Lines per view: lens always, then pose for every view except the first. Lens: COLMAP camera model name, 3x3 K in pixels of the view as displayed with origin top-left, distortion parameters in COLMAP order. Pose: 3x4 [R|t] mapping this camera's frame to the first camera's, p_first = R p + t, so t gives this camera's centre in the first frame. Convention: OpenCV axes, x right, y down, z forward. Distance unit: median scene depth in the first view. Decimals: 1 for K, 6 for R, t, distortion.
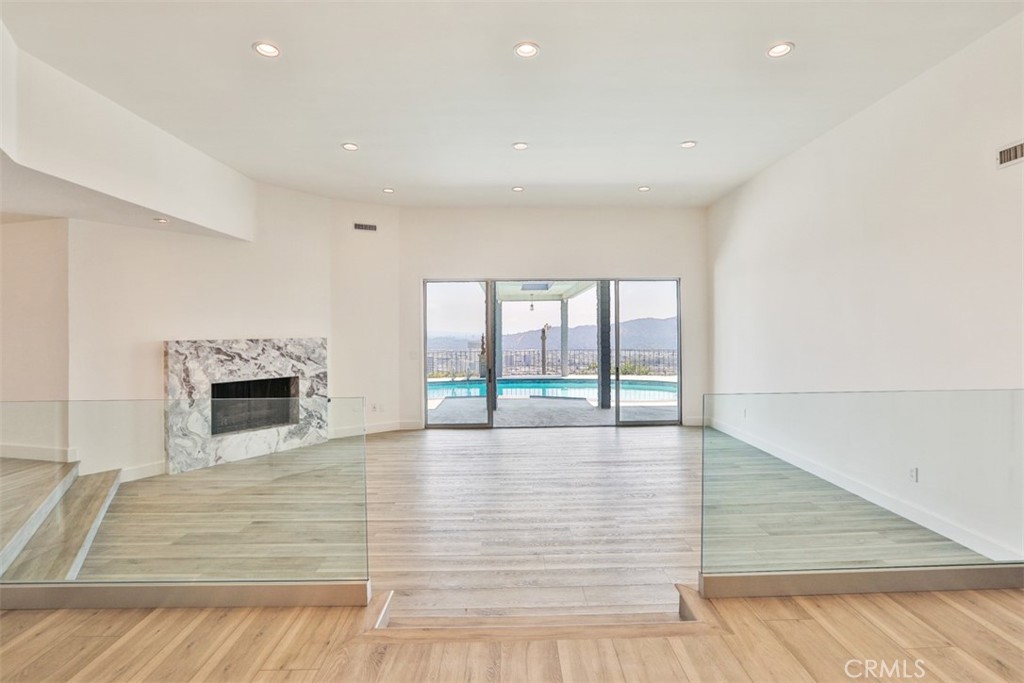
lens RADIAL K [[475.8, 0, 511.1], [0, 475.8, 341.2], [0, 0, 1]] dist [-0.000883, 0.000515]
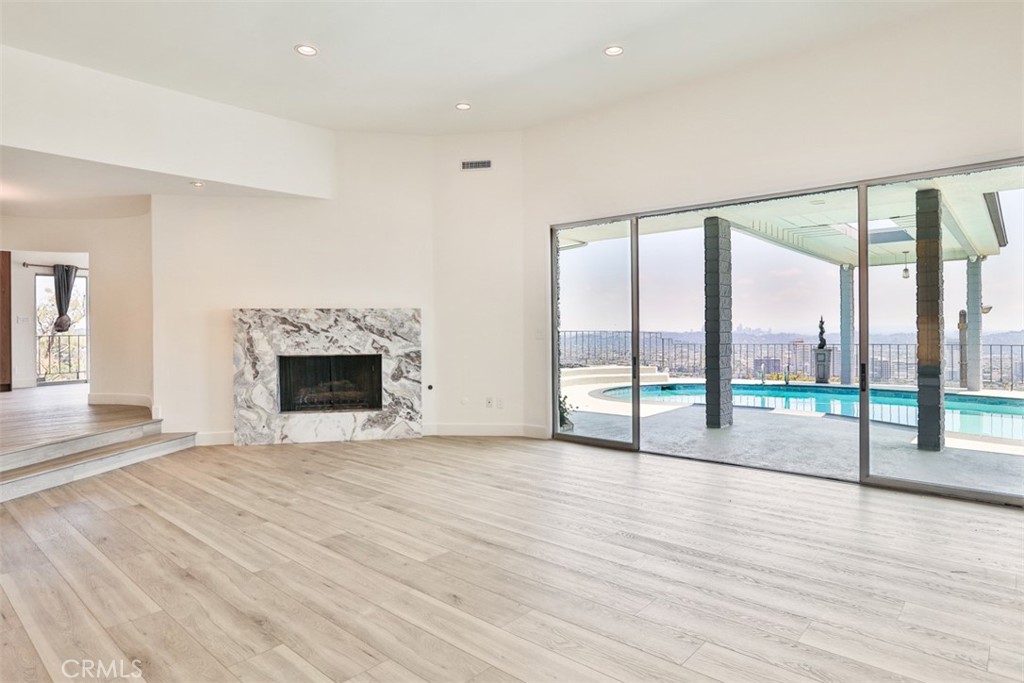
lens RADIAL K [[575.4, 0, 515.4], [0, 575.4, 334.2], [0, 0, 1]] dist [-0.015328, 0.001489]
pose [[0.756010, 0.009549, -0.654491, 0.421812], [-0.010830, 0.999939, 0.002080, 0.036520], [0.654471, 0.005515, 0.756067, 0.418293]]
